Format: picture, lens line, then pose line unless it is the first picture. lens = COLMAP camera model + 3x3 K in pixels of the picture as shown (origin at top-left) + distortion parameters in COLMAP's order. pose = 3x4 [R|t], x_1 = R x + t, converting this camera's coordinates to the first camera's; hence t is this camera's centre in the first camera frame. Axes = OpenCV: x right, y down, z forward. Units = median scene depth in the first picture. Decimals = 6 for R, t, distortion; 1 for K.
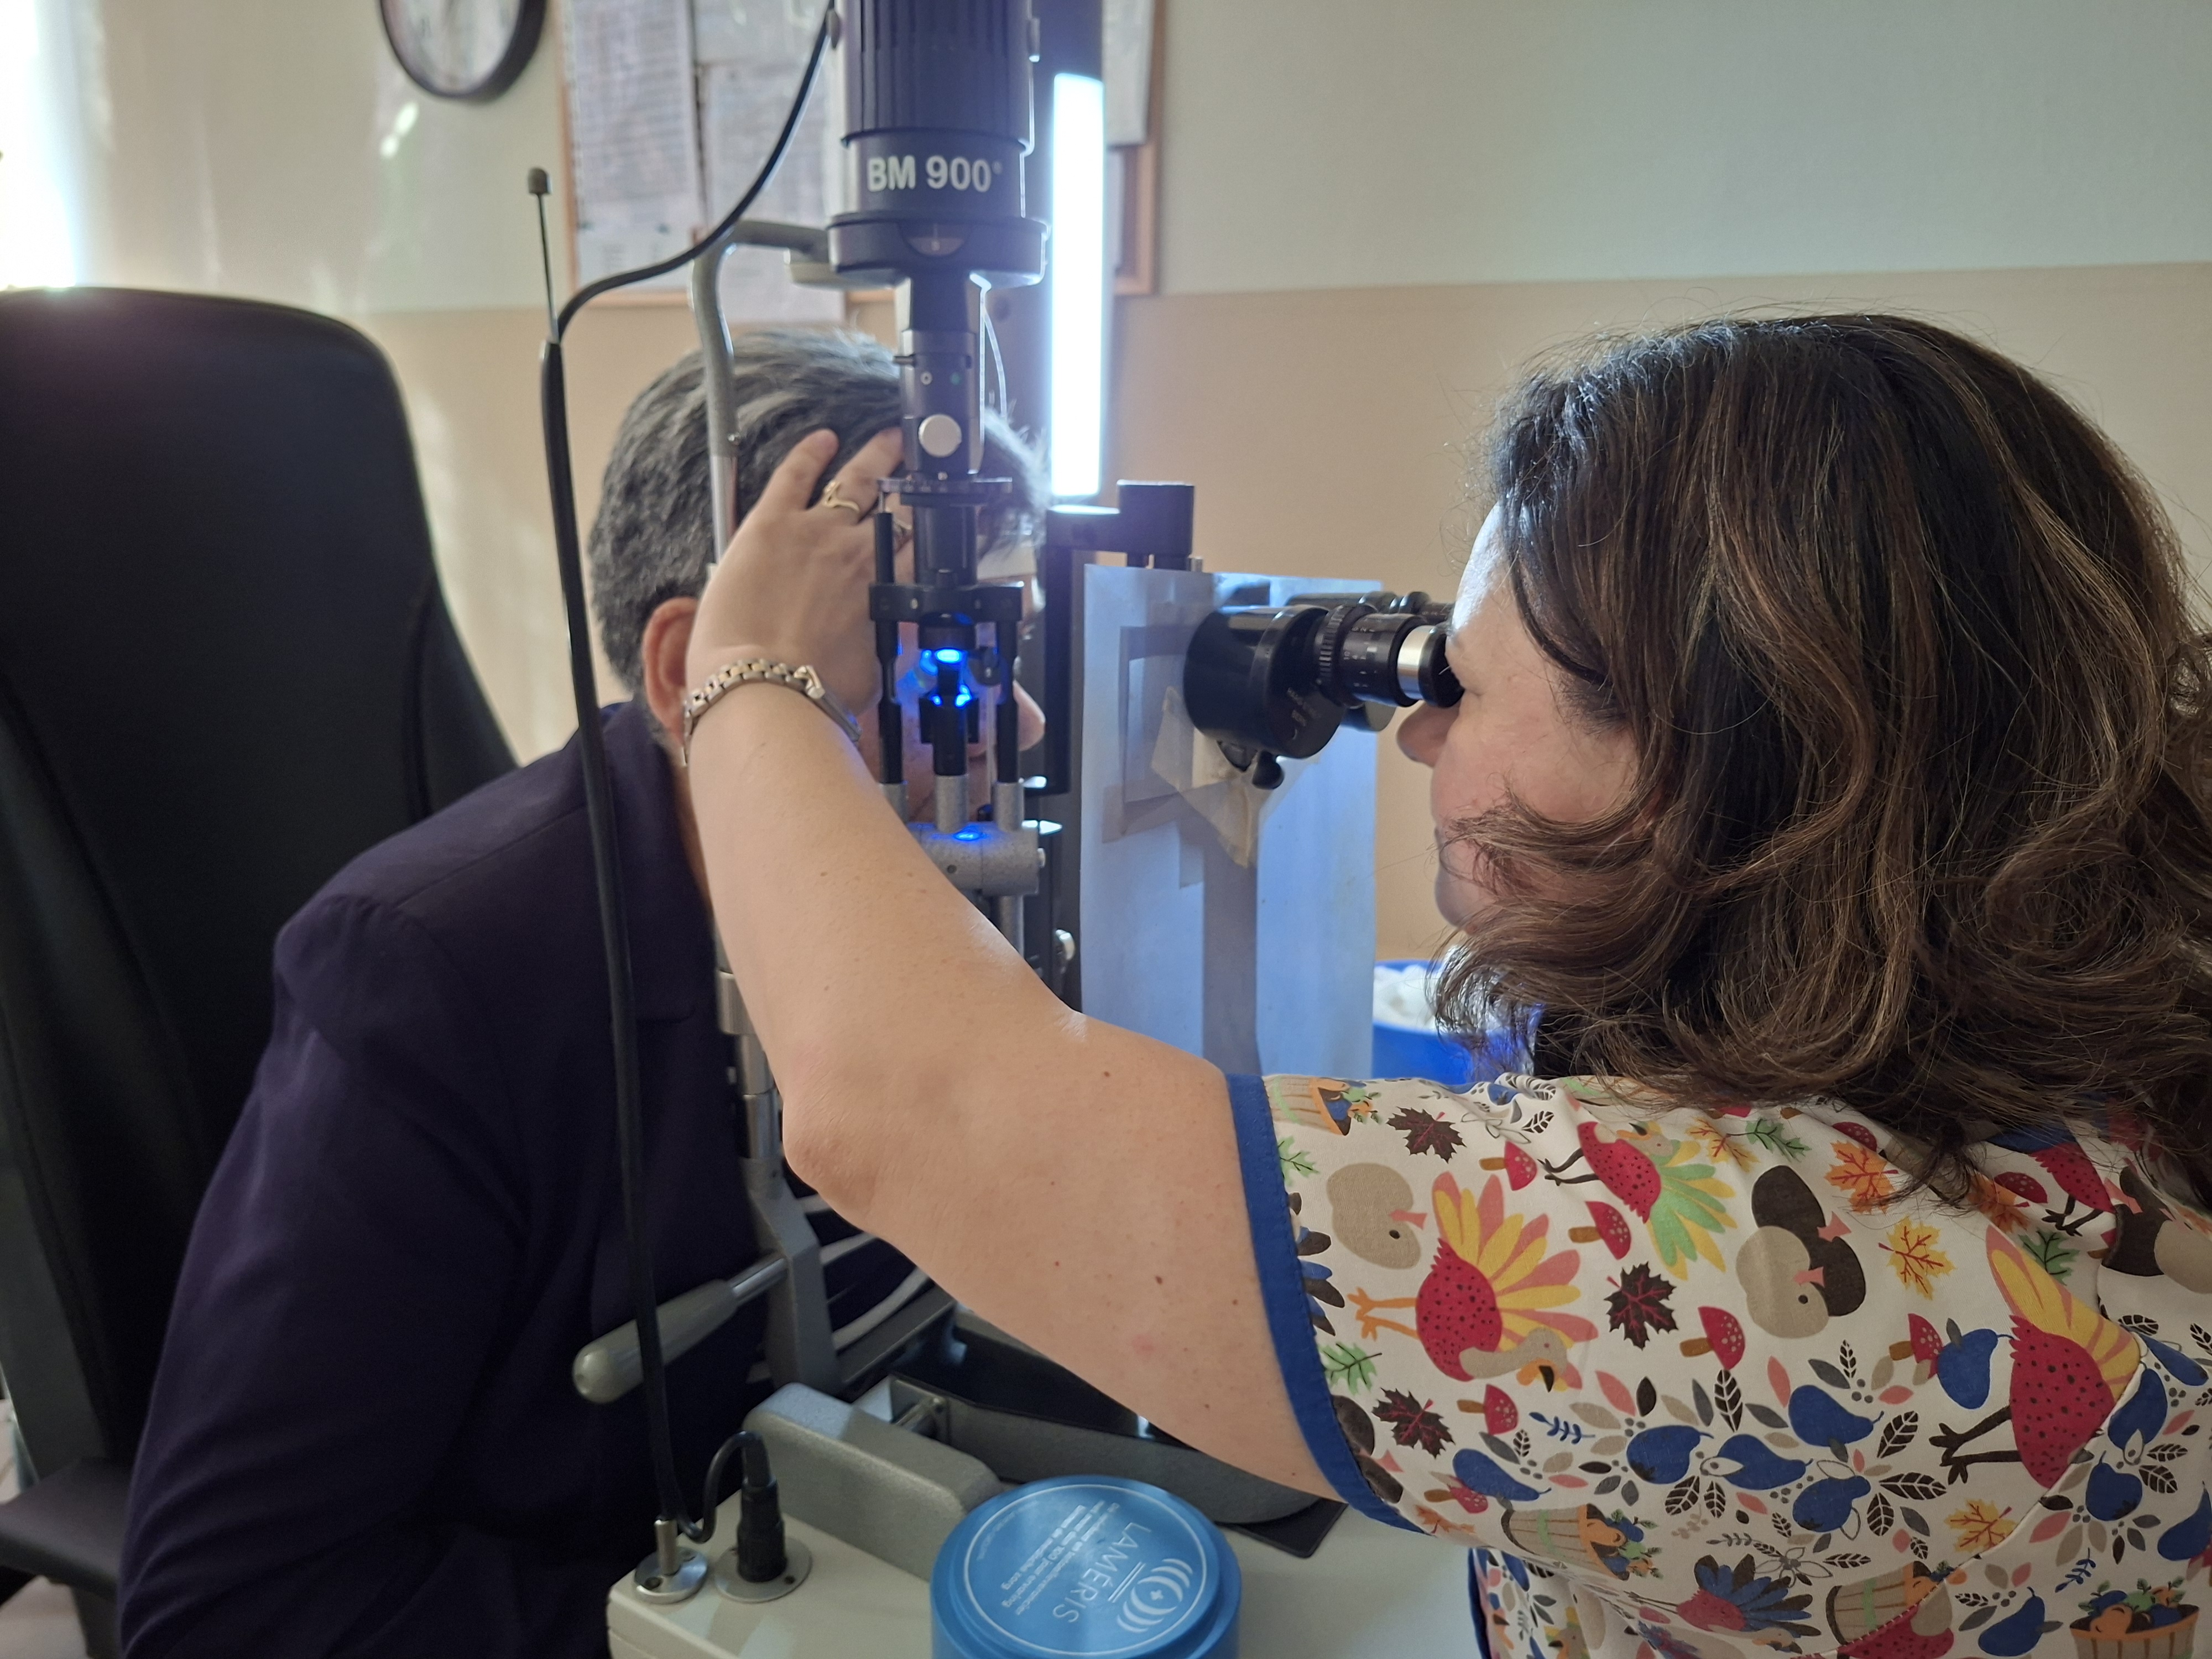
lens RADIAL K [[1649.2, 0, 1109.1], [0, 1649.2, 846.3], [0, 0, 1]] dist [0.068815, -0.097238]
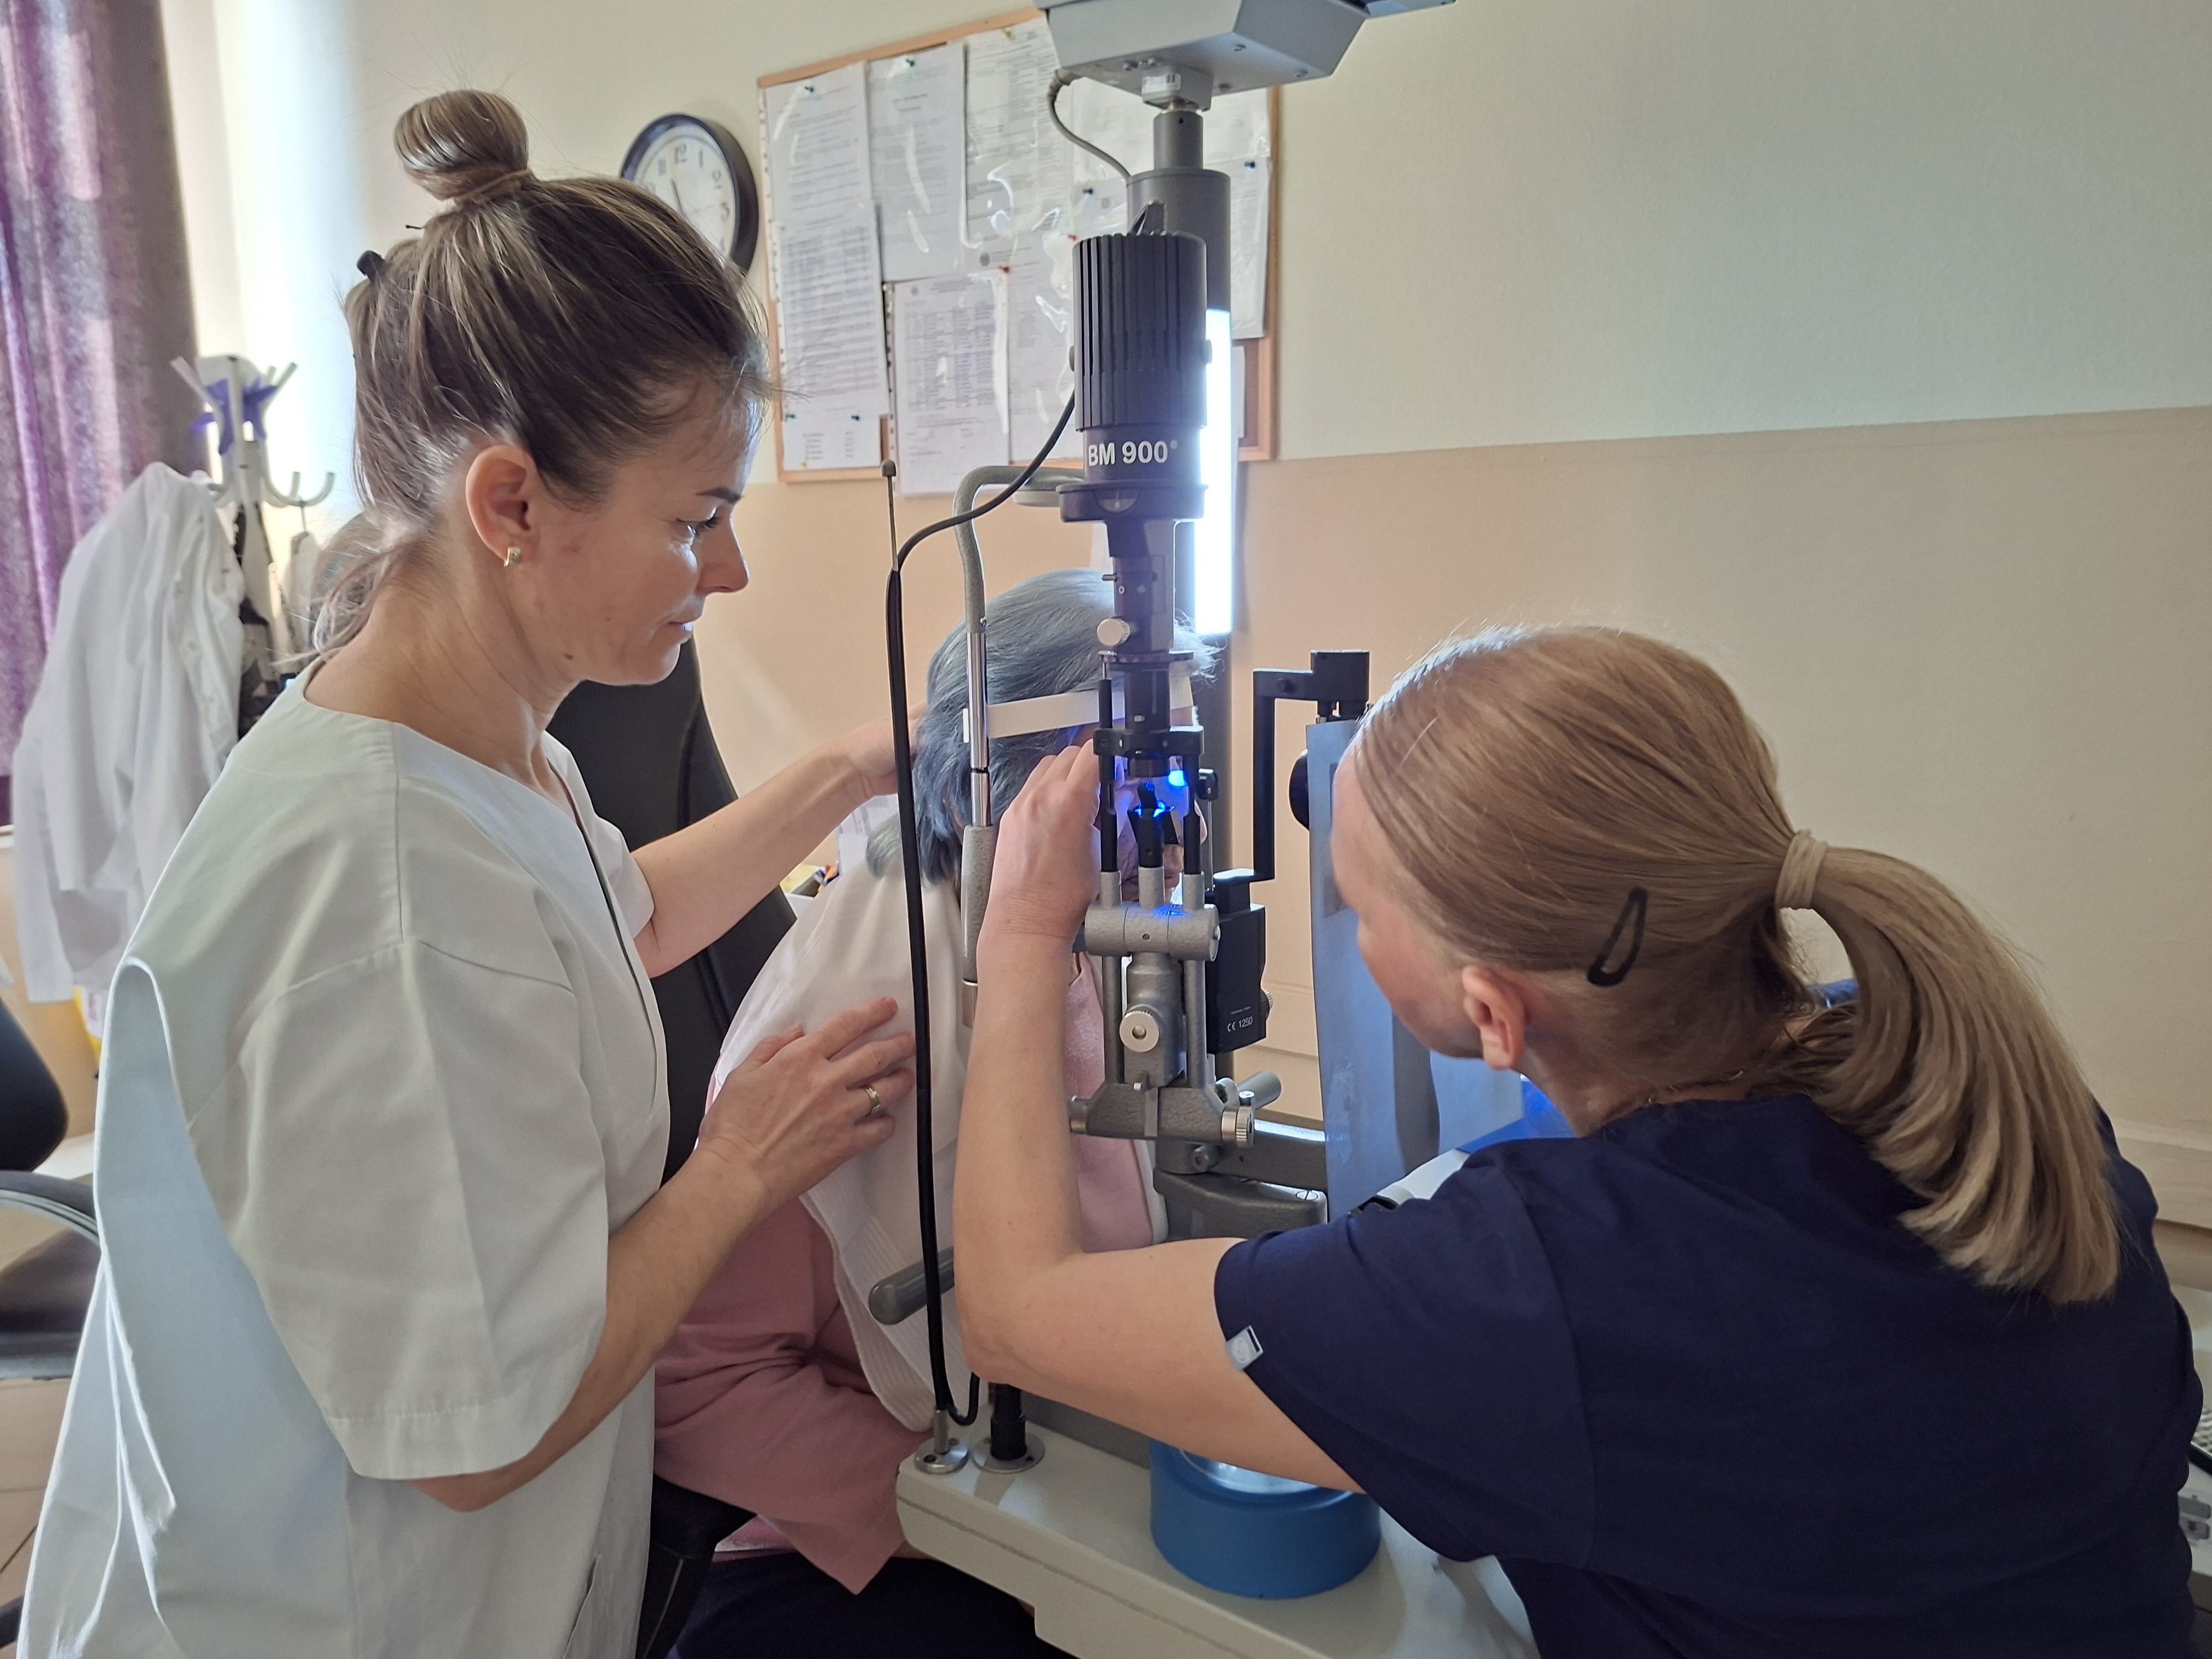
lens RADIAL K [[1649.2, 0, 1109.1], [0, 1649.2, 846.3], [0, 0, 1]] dist [0.068815, -0.097238]
pose [[0.997108, -0.019077, -0.073565, -0.017367], [0.014441, 0.997906, -0.063044, 0.027762], [0.074613, 0.061800, 0.995296, -0.366794]]
